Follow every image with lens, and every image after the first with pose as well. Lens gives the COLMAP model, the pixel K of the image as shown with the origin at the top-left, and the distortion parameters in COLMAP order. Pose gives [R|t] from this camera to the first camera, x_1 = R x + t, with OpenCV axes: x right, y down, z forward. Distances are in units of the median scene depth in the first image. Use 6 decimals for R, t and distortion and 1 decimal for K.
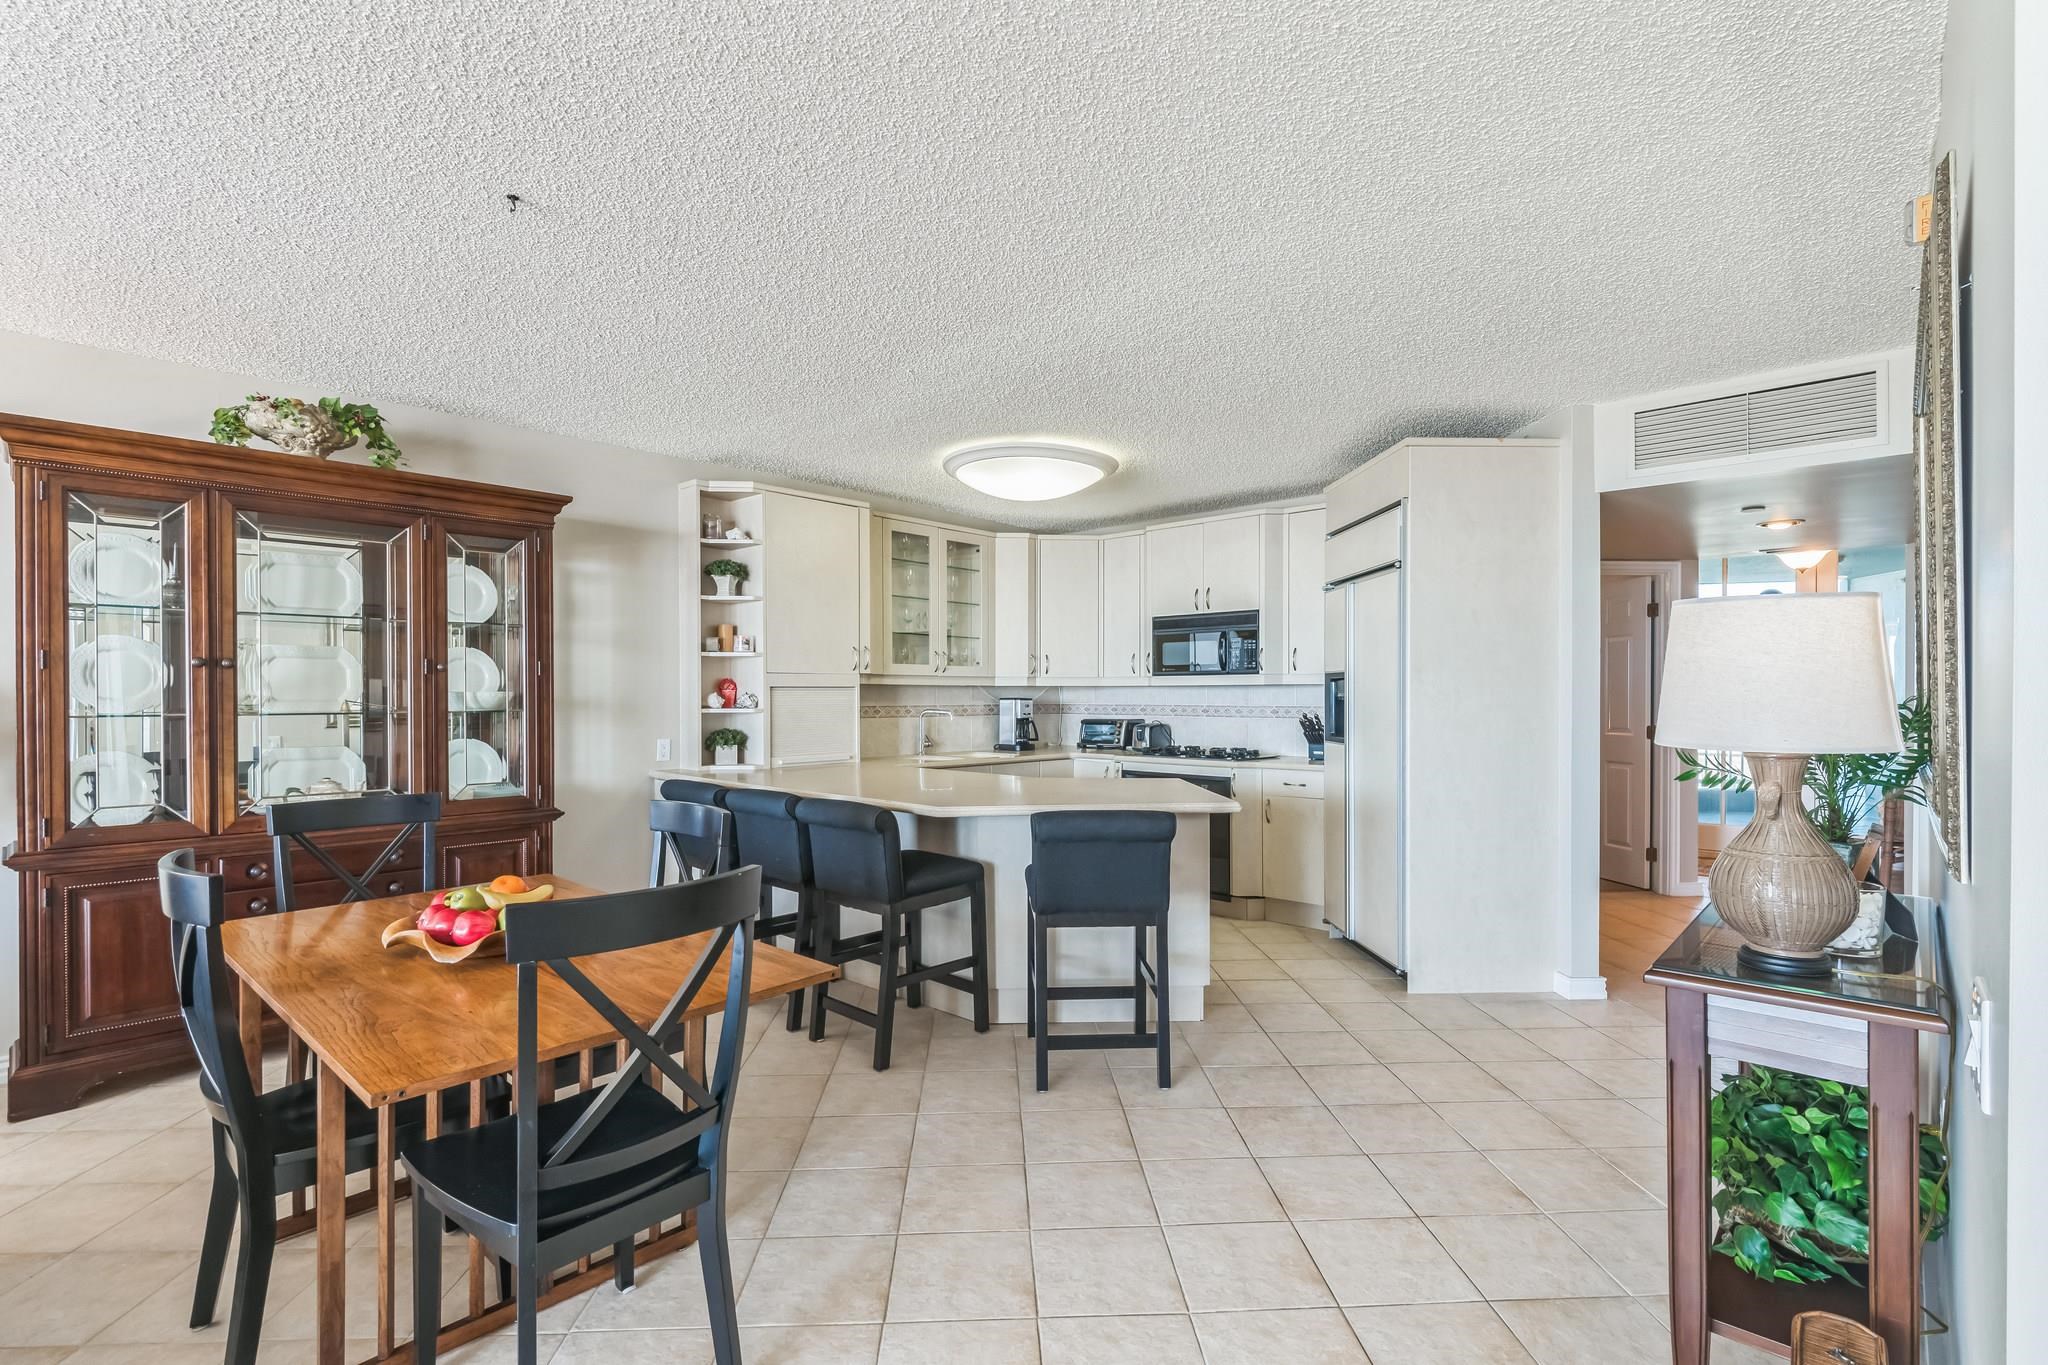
lens RADIAL K [[937.4, 0, 1021.9], [0, 937.4, 700.4], [0, 0, 1]] dist [0.006897, -0.006065]
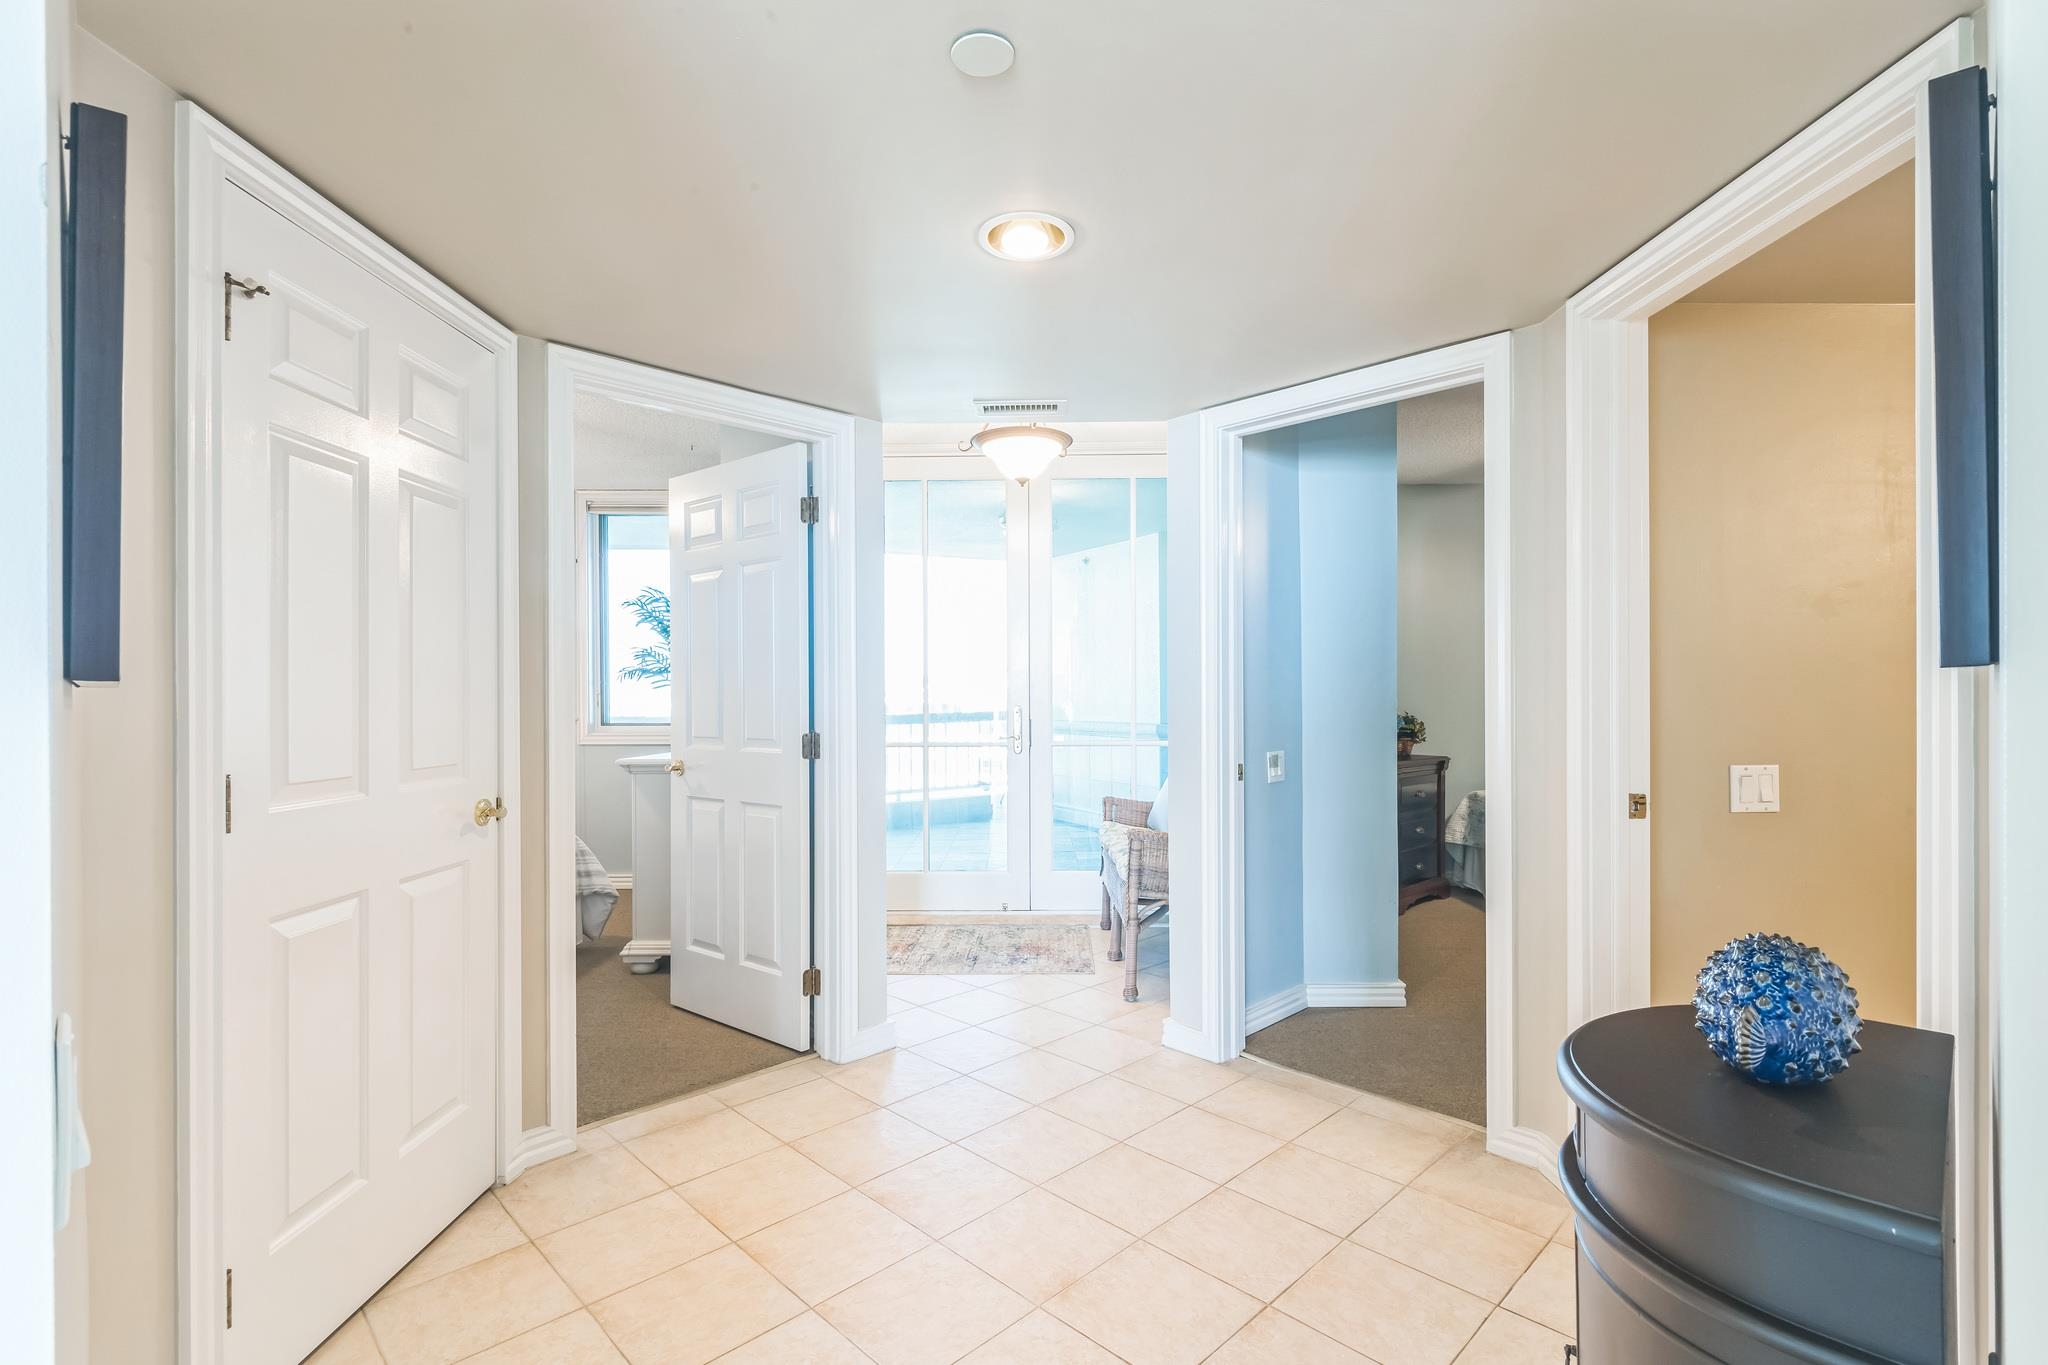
lens RADIAL K [[937.4, 0, 1027.7], [0, 937.4, 693.6], [0, 0, 1]] dist [0.006897, -0.006065]
pose [[0.735824, -0.003196, 0.677165, 0.501831], [0.010849, 0.999916, -0.007069, 0.013356], [-0.677086, 0.012548, 0.735797, 0.661619]]
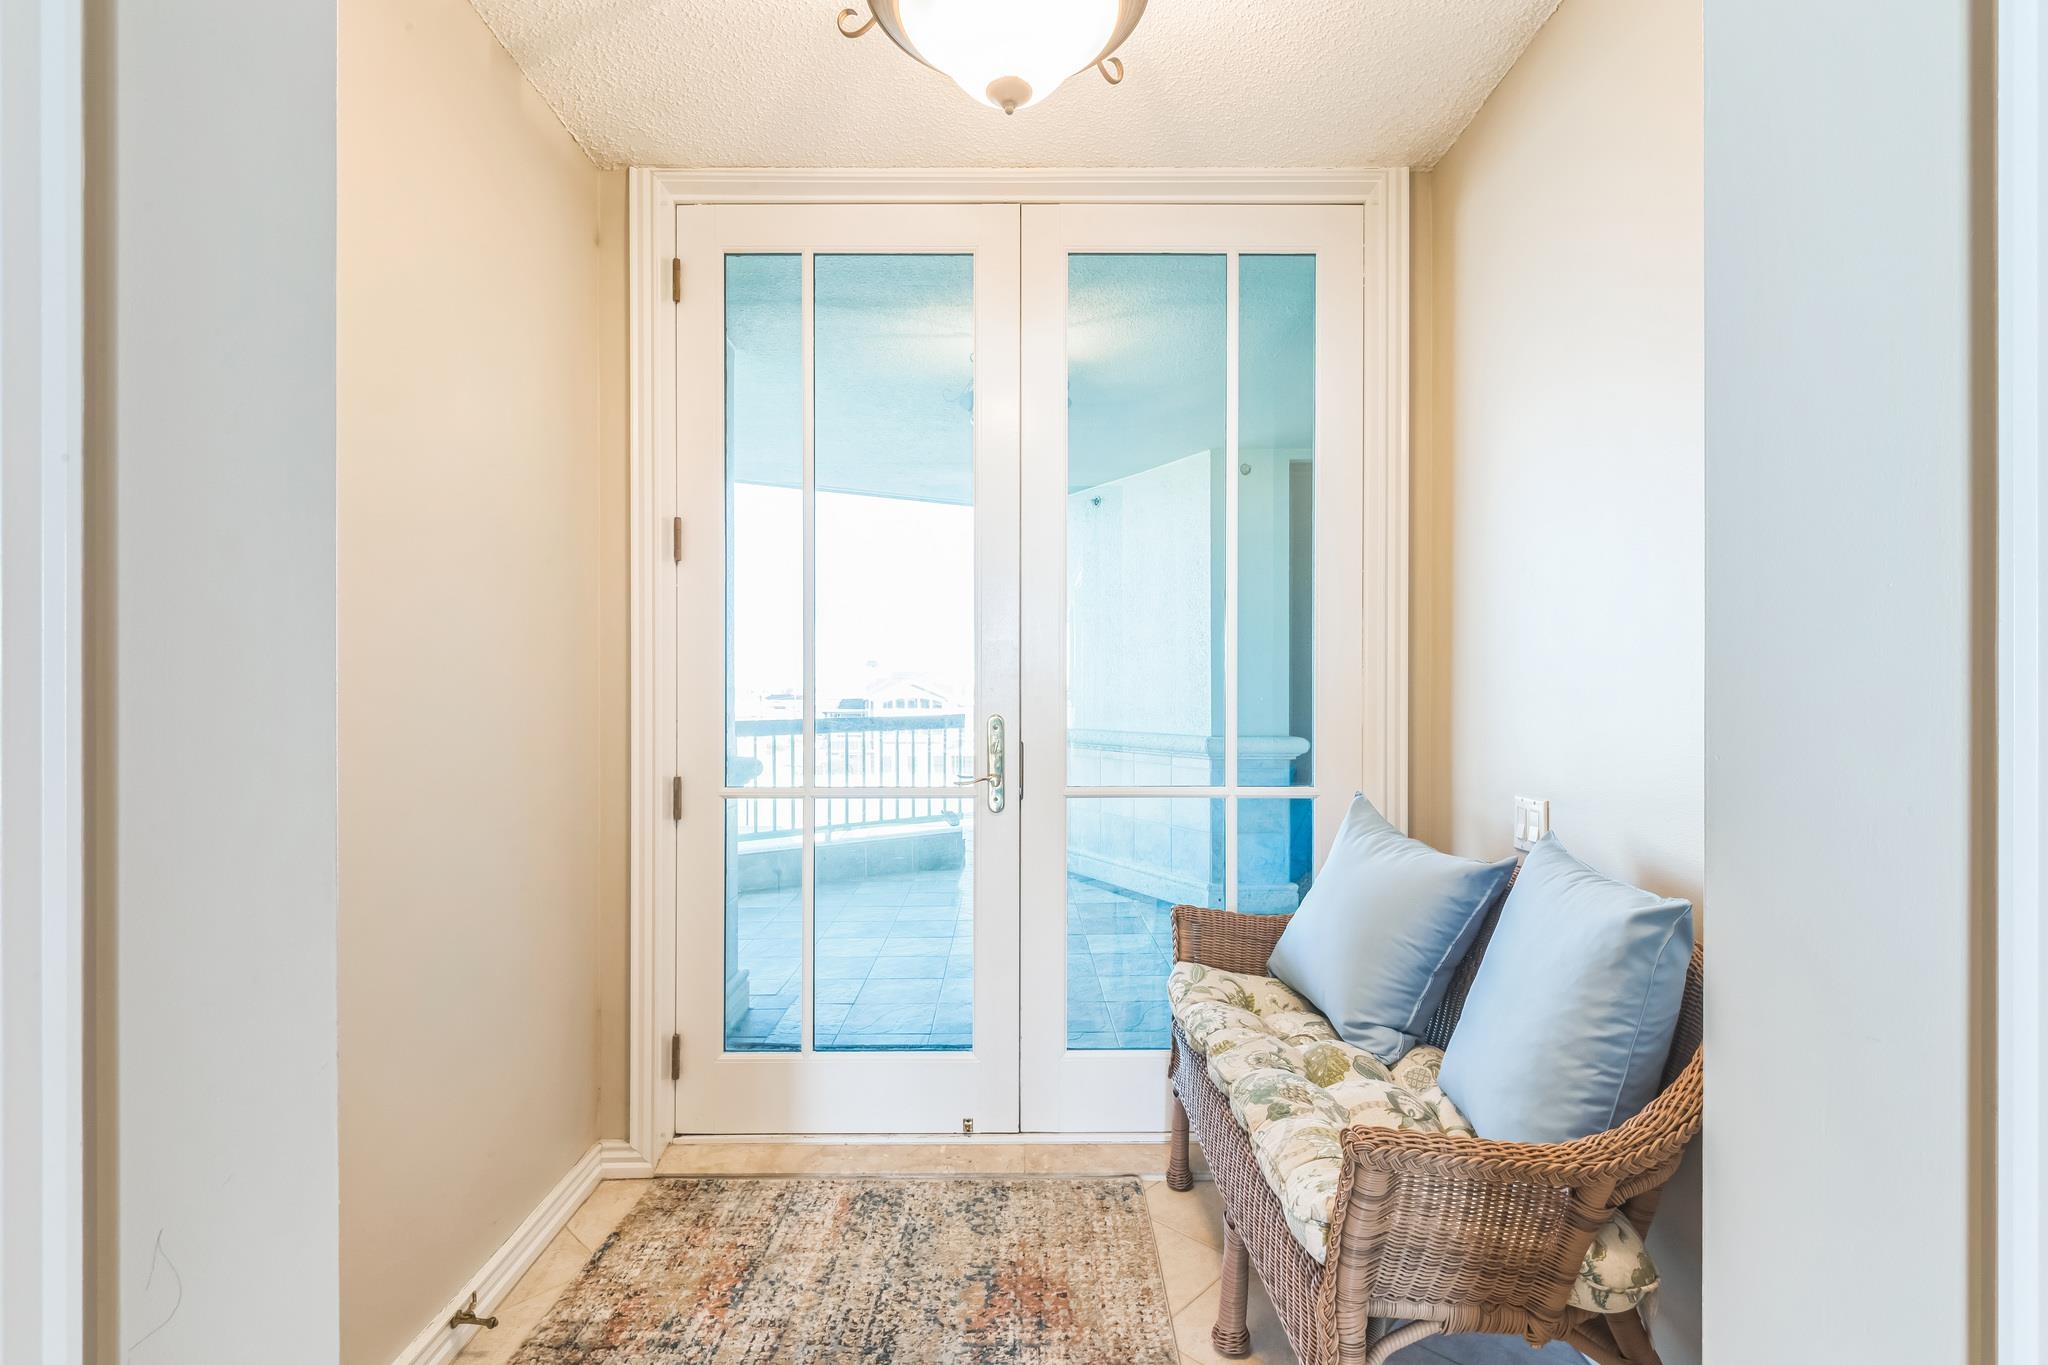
lens RADIAL K [[937.4, 0, 1025.6], [0, 937.4, 689.5], [0, 0, 1]] dist [0.006897, -0.006065]
pose [[0.724191, 0.000689, 0.689599, 0.842914], [0.006491, 0.999948, -0.007816, 0.010268], [-0.689569, 0.010136, 0.724149, 1.037135]]
